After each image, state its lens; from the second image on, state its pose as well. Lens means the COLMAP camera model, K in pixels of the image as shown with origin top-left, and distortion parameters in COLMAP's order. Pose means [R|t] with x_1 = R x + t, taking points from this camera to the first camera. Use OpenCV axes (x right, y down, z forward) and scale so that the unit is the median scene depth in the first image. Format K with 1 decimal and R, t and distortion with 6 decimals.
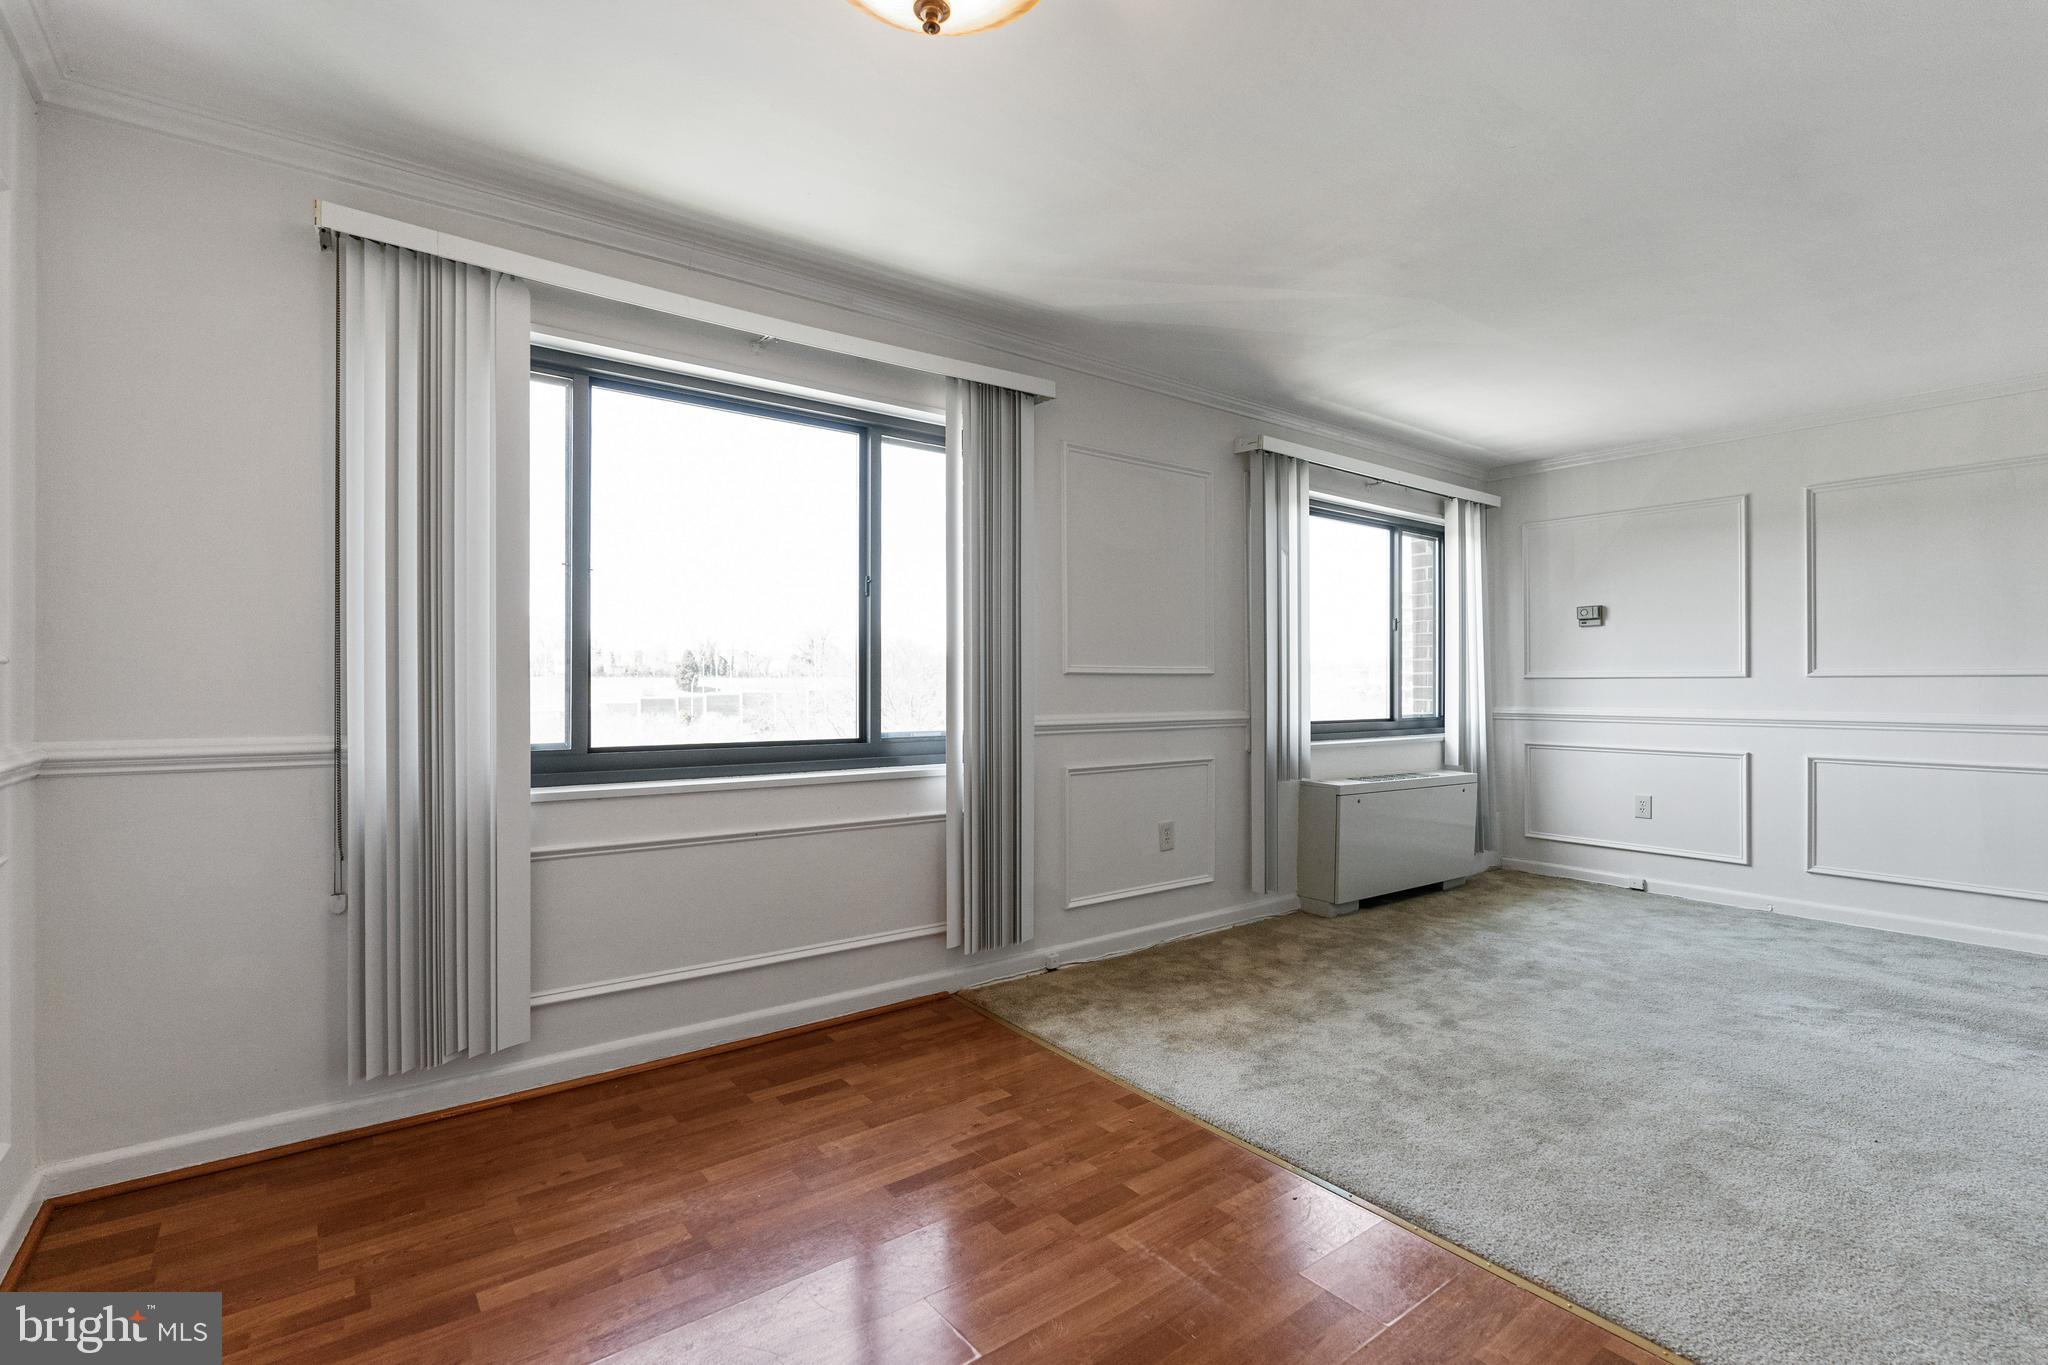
lens RADIAL K [[931.0, 0, 1036.8], [0, 931.0, 684.8], [0, 0, 1]] dist [-0.012432, 0.003850]
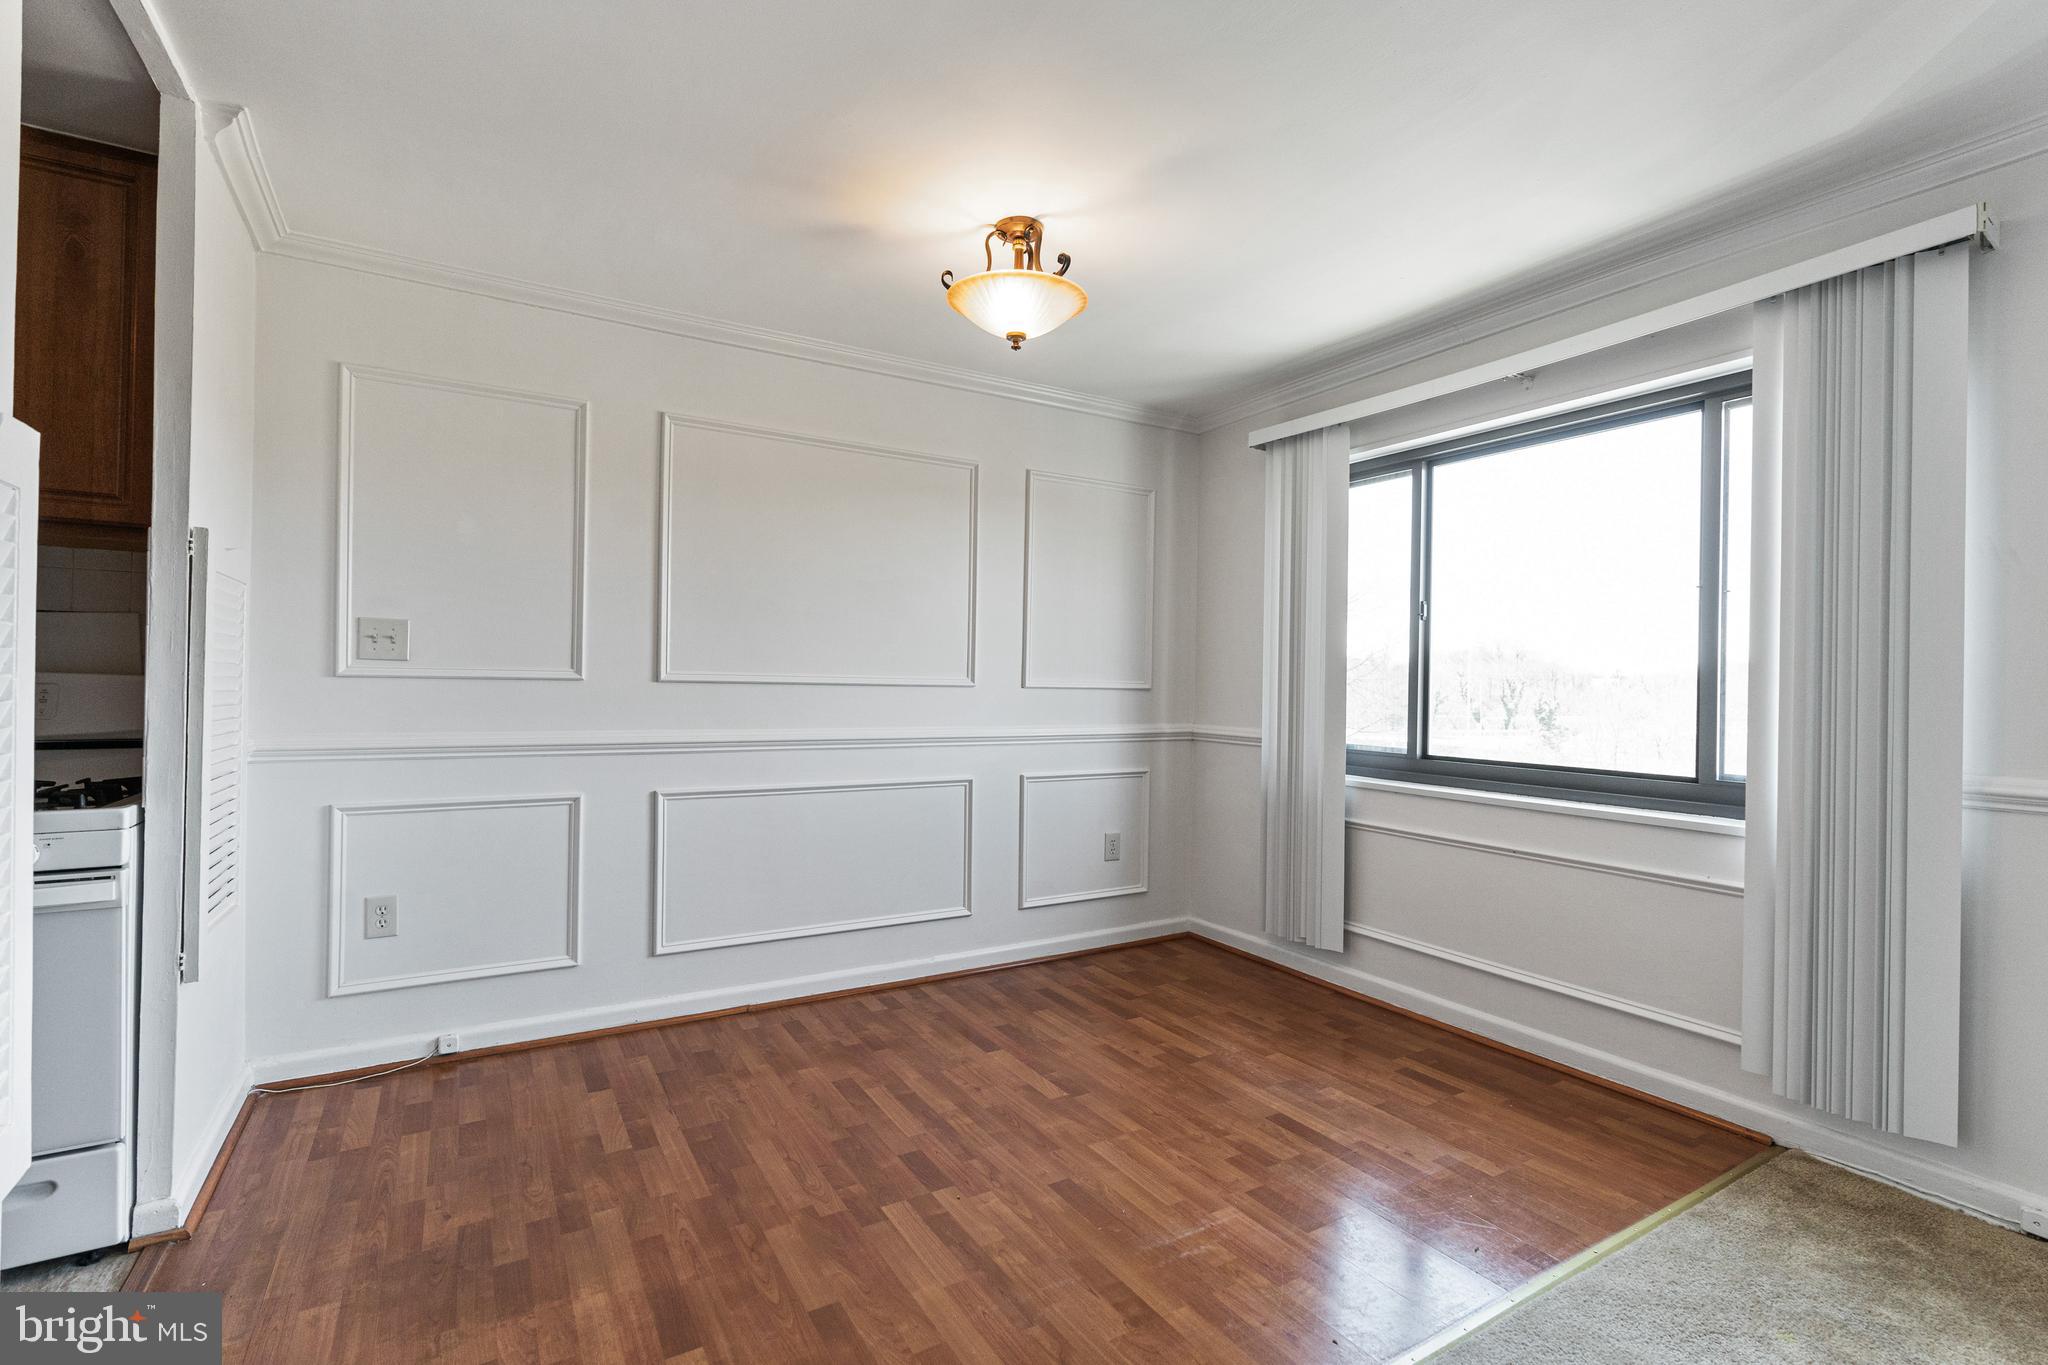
lens RADIAL K [[931.0, 0, 1018.2], [0, 931.0, 684.3], [0, 0, 1]] dist [-0.012432, 0.003850]
pose [[-0.118510, -0.001677, -0.992951, 0.719686], [-0.014922, 0.999889, 0.000092, -0.016589], [0.992841, 0.014828, -0.118522, 0.515121]]
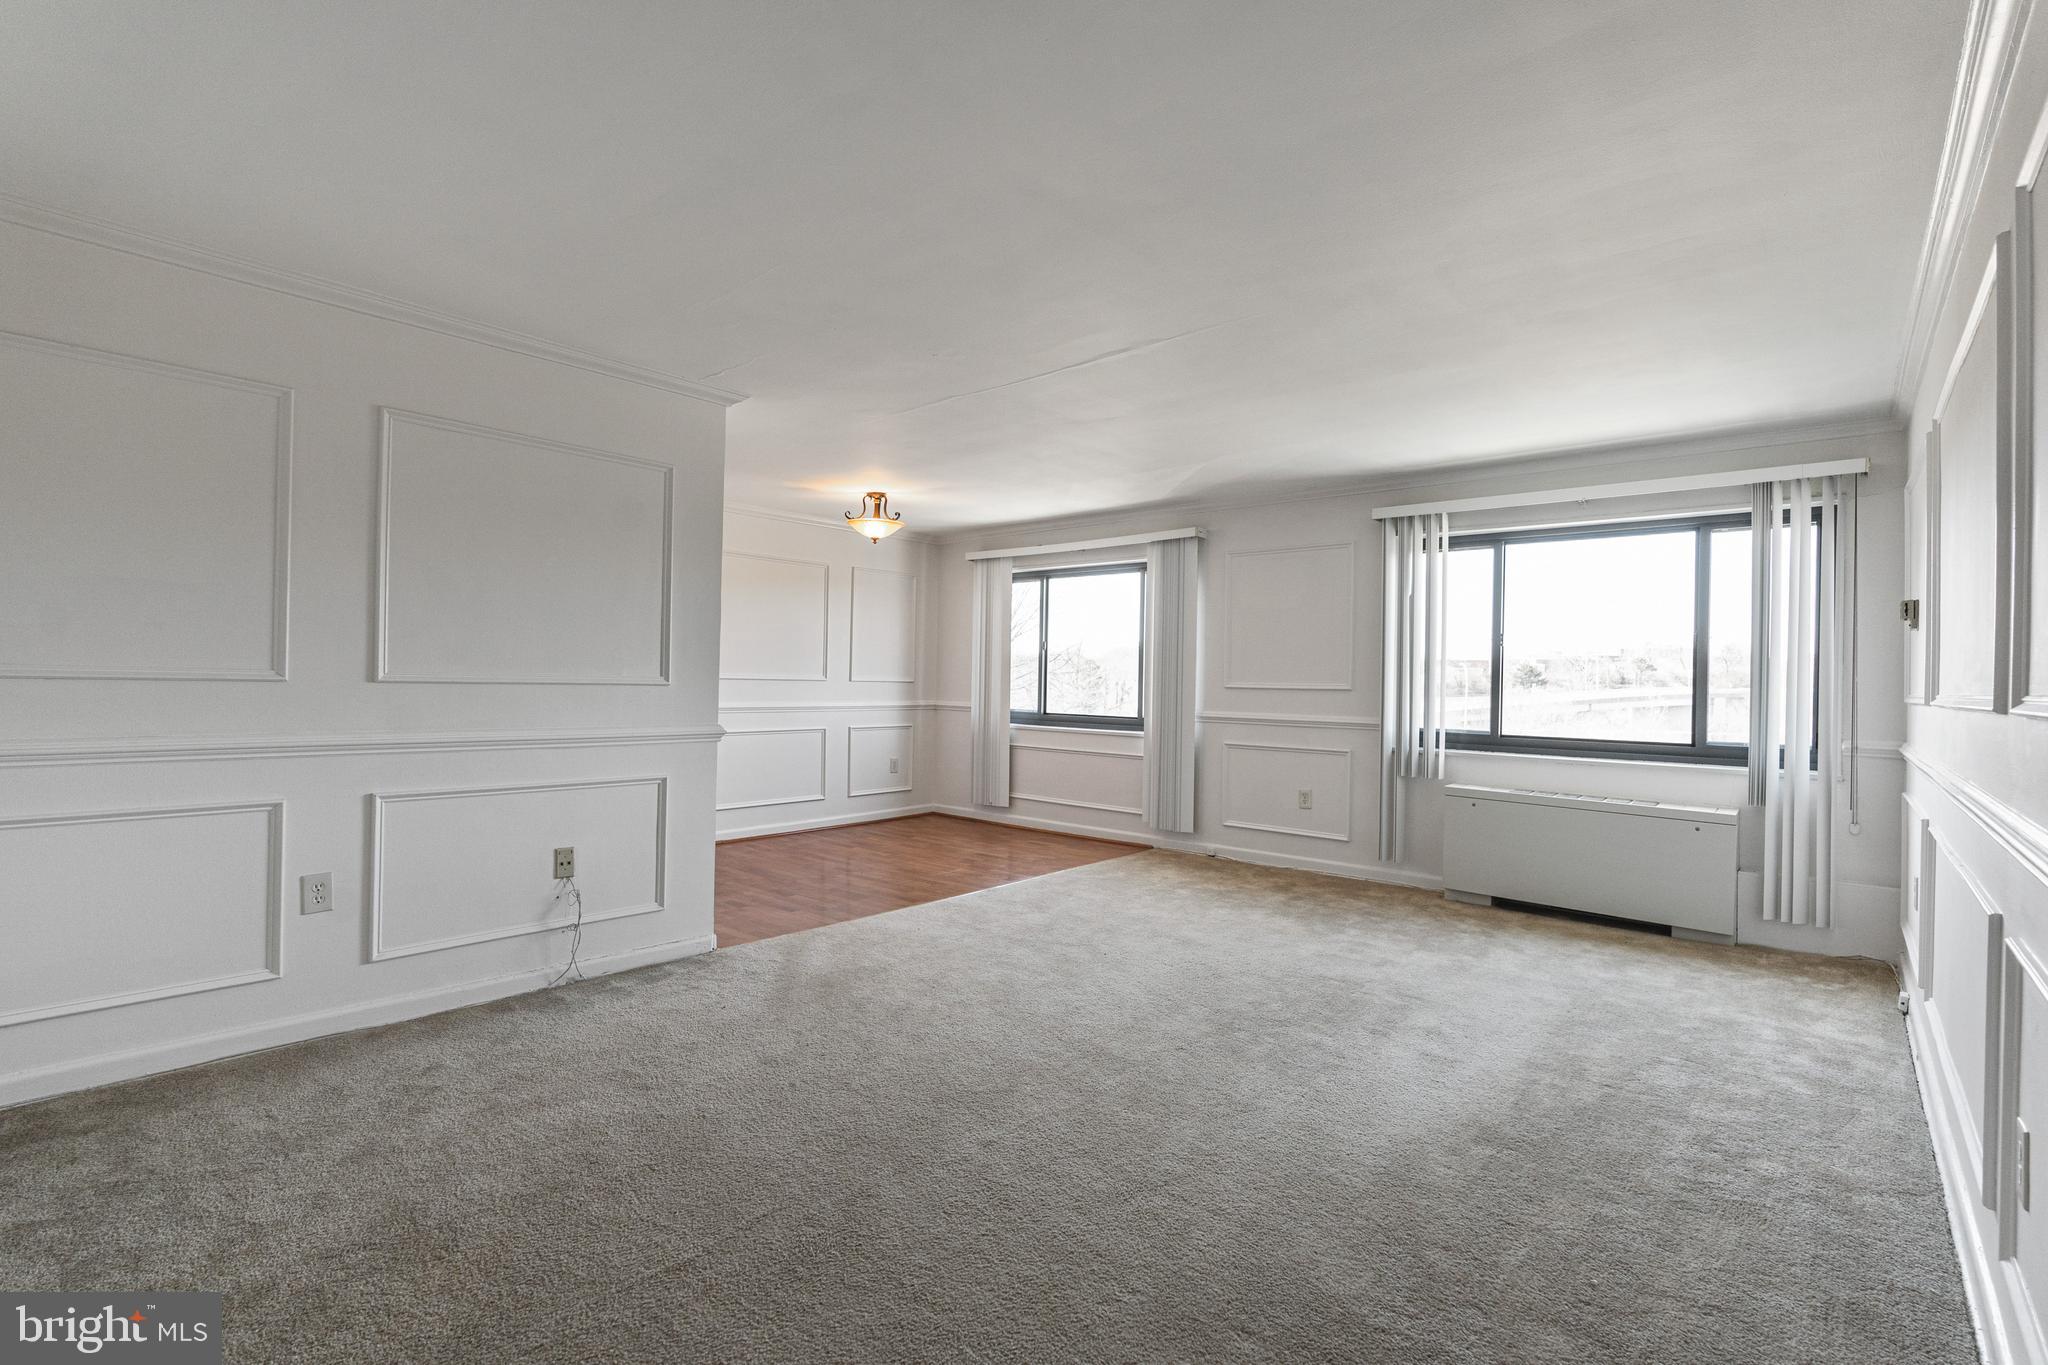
lens RADIAL K [[931.0, 0, 1033.5], [0, 931.0, 684.2], [0, 0, 1]] dist [-0.012432, 0.003850]
pose [[0.203335, 0.005943, -0.979091, 1.873361], [-0.017593, 0.999842, 0.002416, -0.018344], [0.978951, 0.016734, 0.203408, 0.353872]]
